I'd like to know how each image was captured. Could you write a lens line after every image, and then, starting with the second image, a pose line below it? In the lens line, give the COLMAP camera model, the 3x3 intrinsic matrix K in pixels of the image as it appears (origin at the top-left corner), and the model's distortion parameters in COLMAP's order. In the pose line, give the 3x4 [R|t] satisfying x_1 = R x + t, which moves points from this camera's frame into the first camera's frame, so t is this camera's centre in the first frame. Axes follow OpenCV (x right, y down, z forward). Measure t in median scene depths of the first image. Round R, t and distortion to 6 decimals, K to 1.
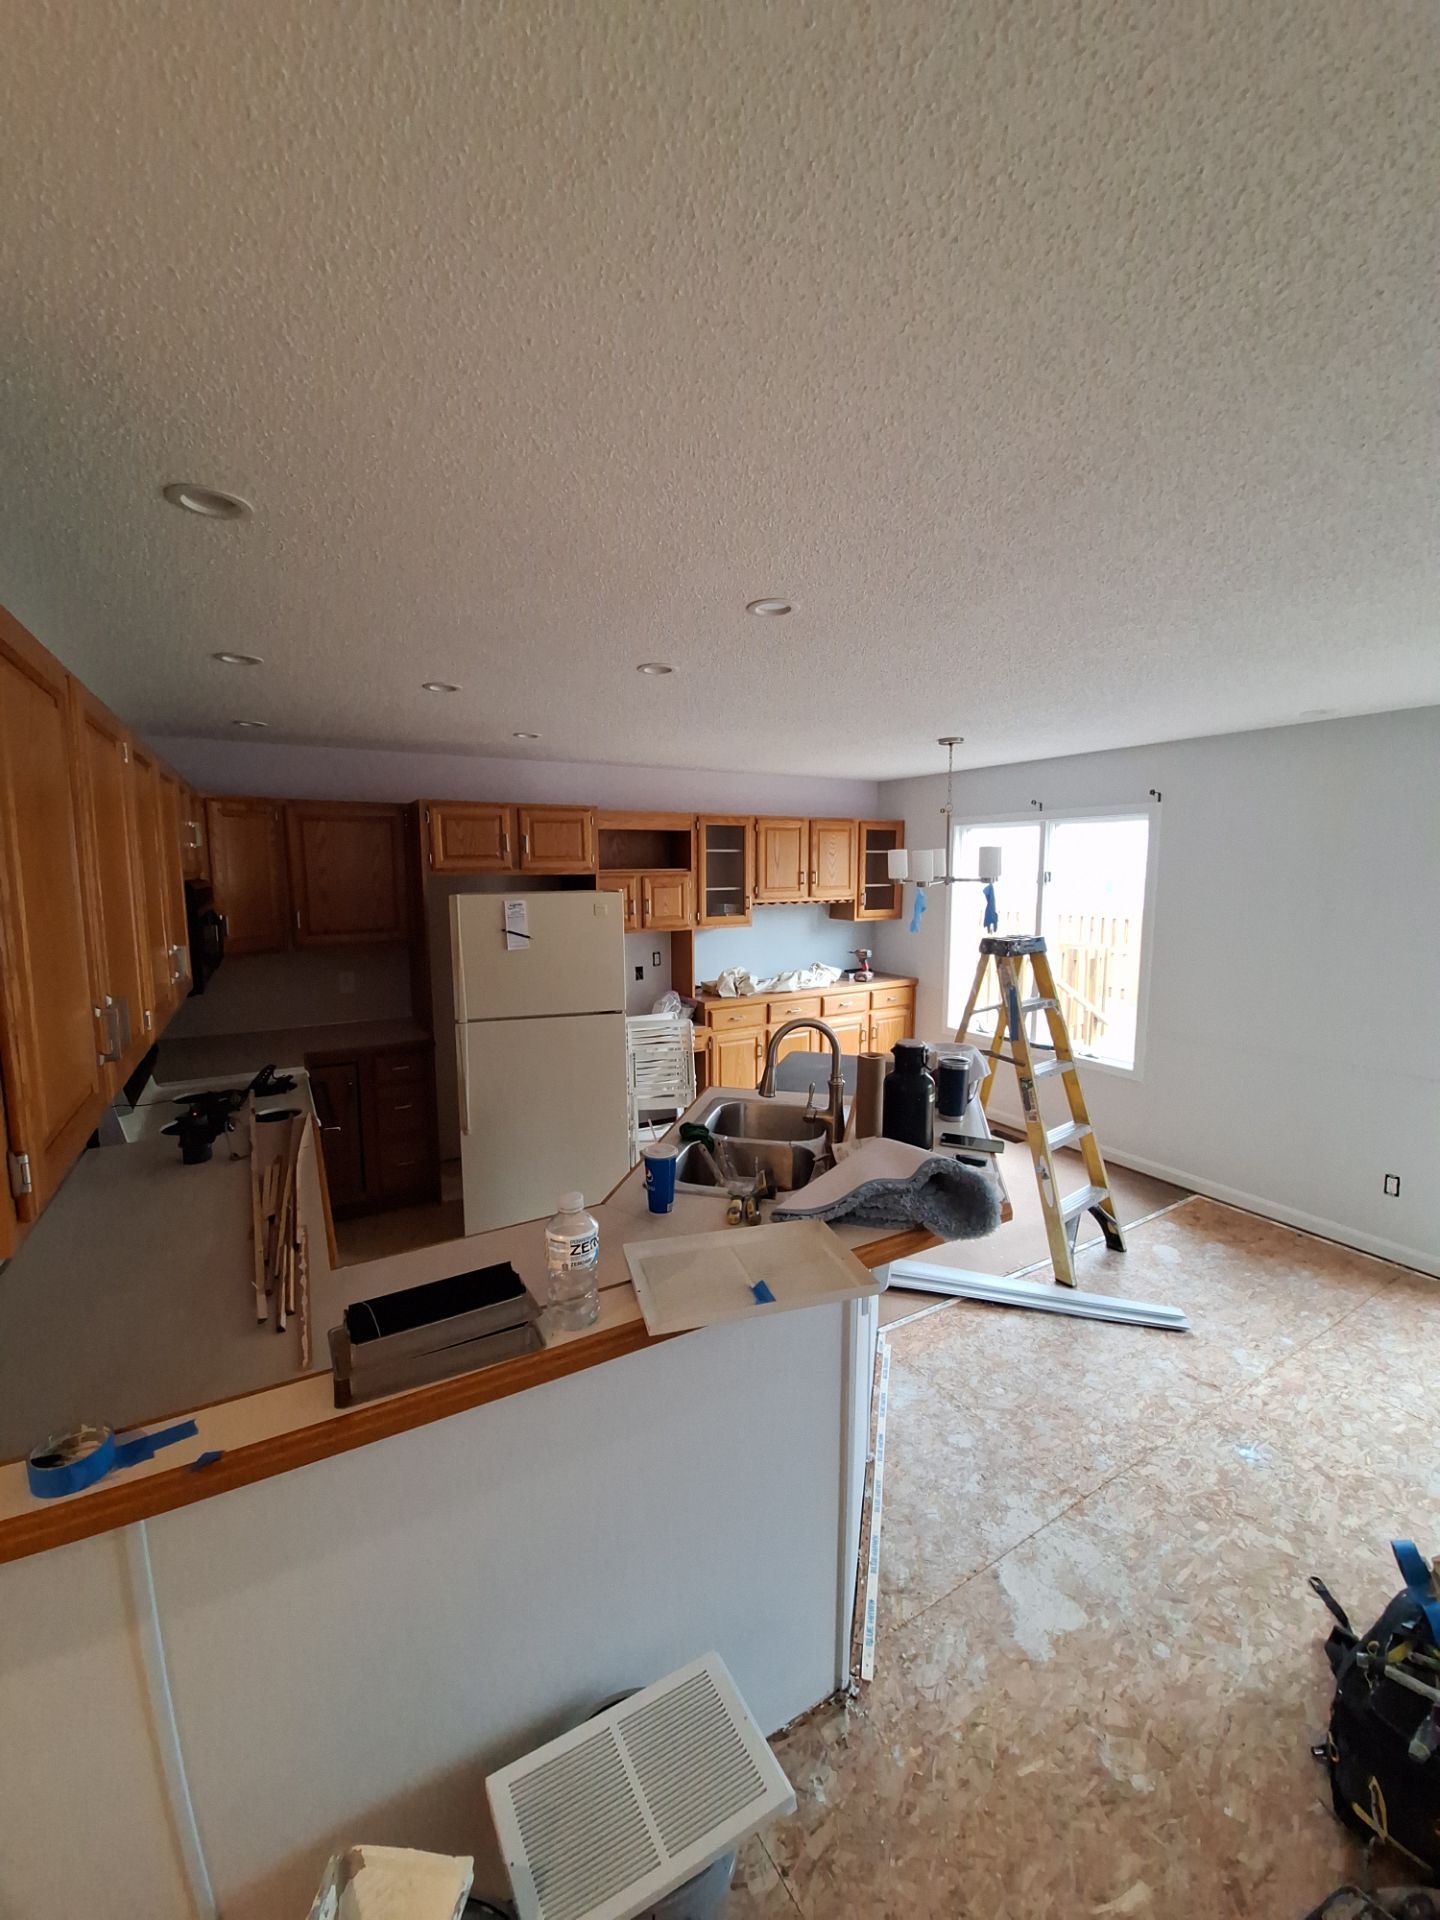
lens RADIAL K [[754.5, 0, 718.0], [0, 754.5, 962.1], [0, 0, 1]] dist [-0.011706, -0.004701]
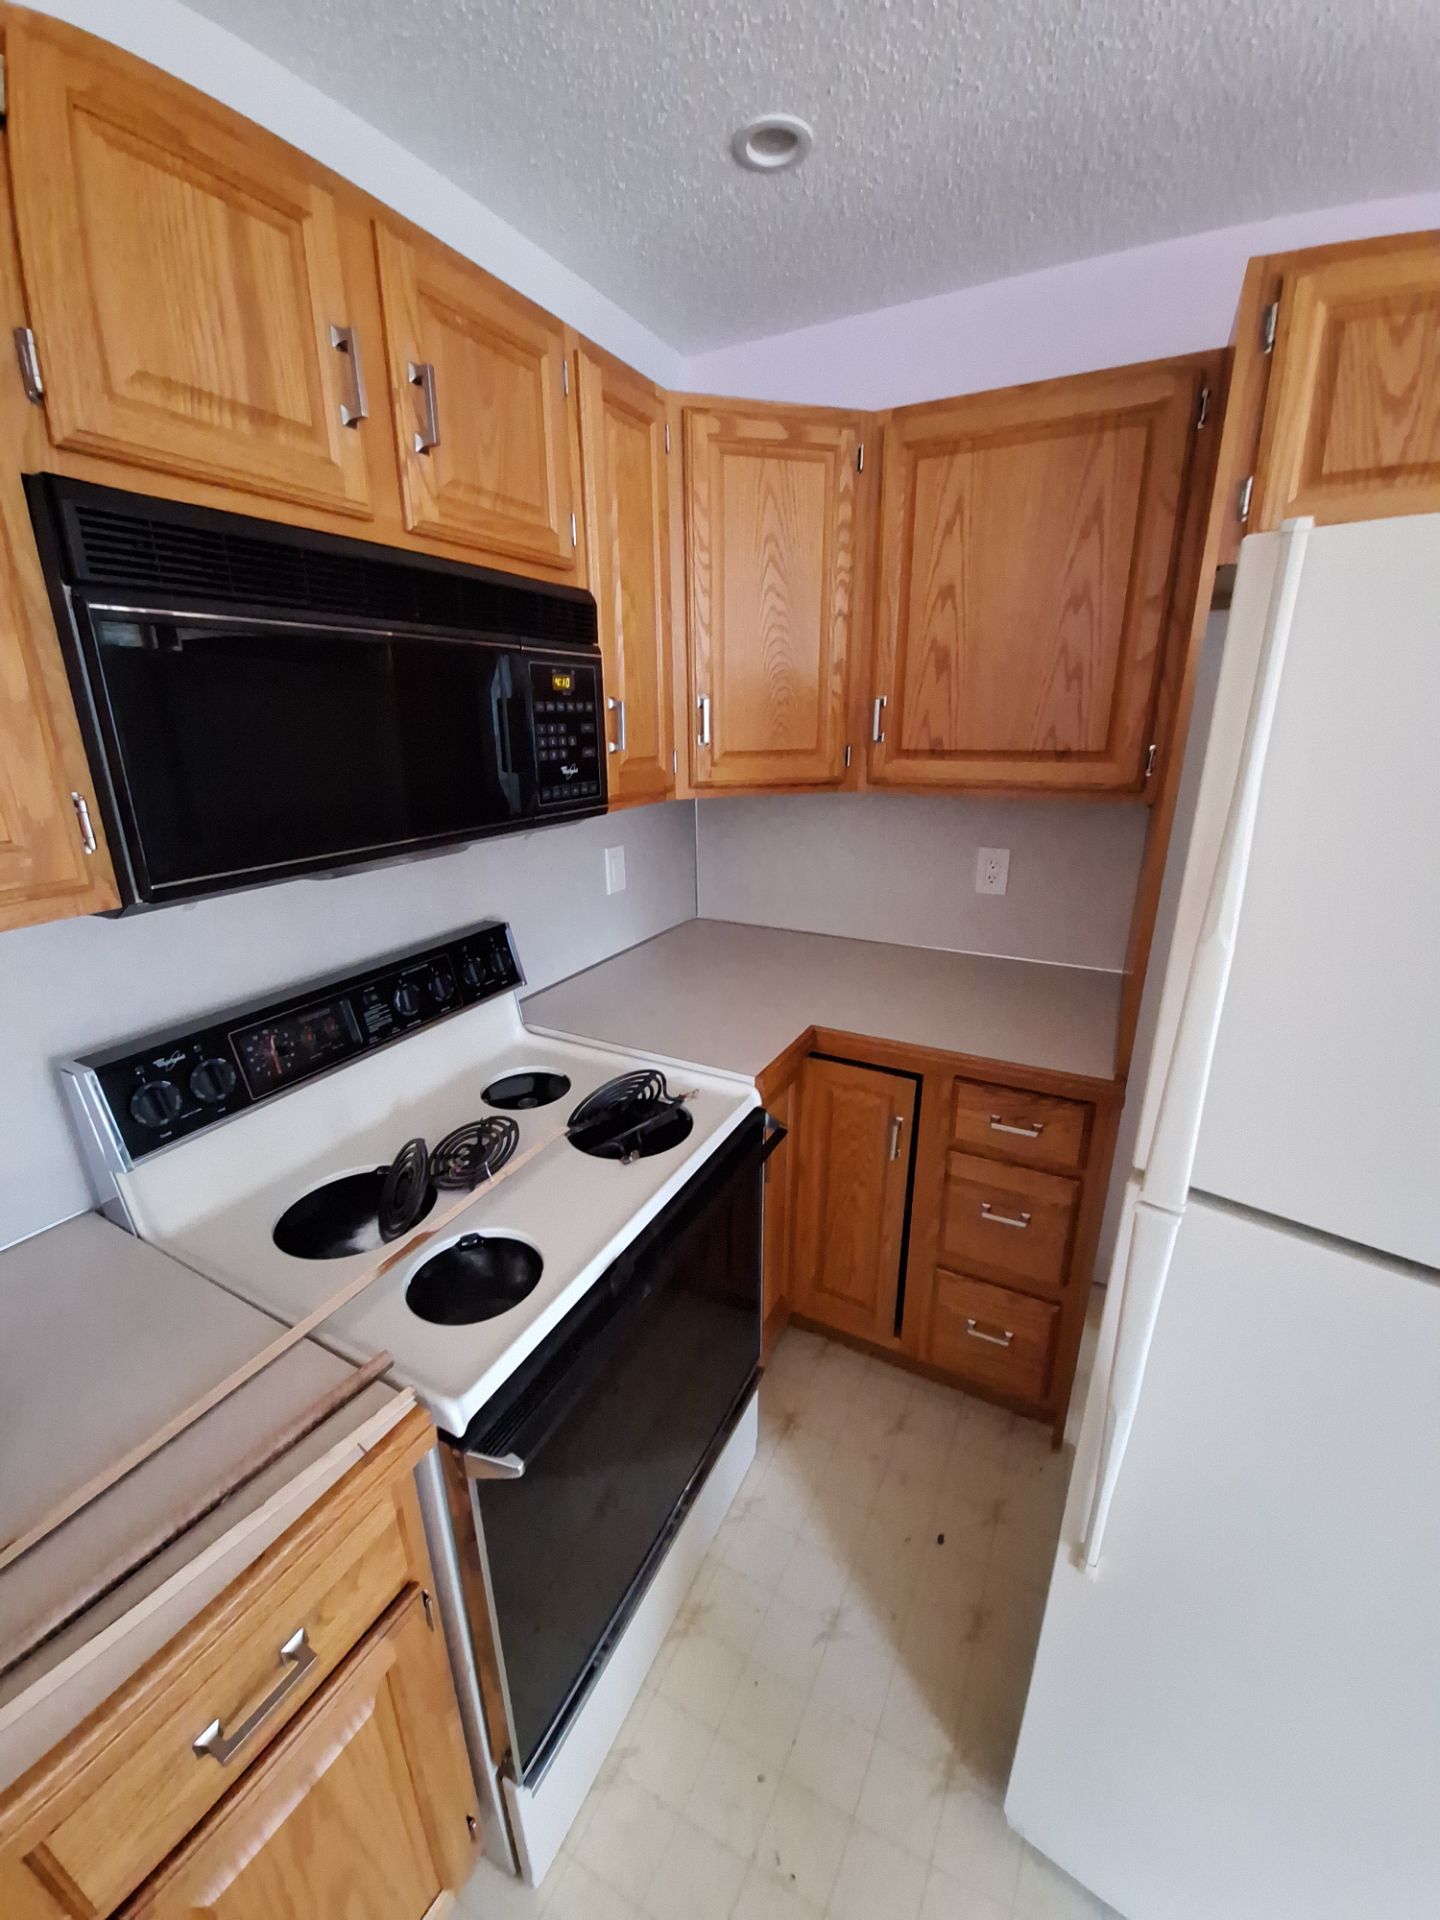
lens RADIAL K [[754.5, 0, 717.9], [0, 754.5, 956.6], [0, 0, 1]] dist [-0.011706, -0.004701]
pose [[0.528183, 0.253991, -0.810254, -0.298062], [-0.101603, 0.966265, 0.236663, -0.022422], [0.843030, -0.042677, 0.536171, 0.929365]]
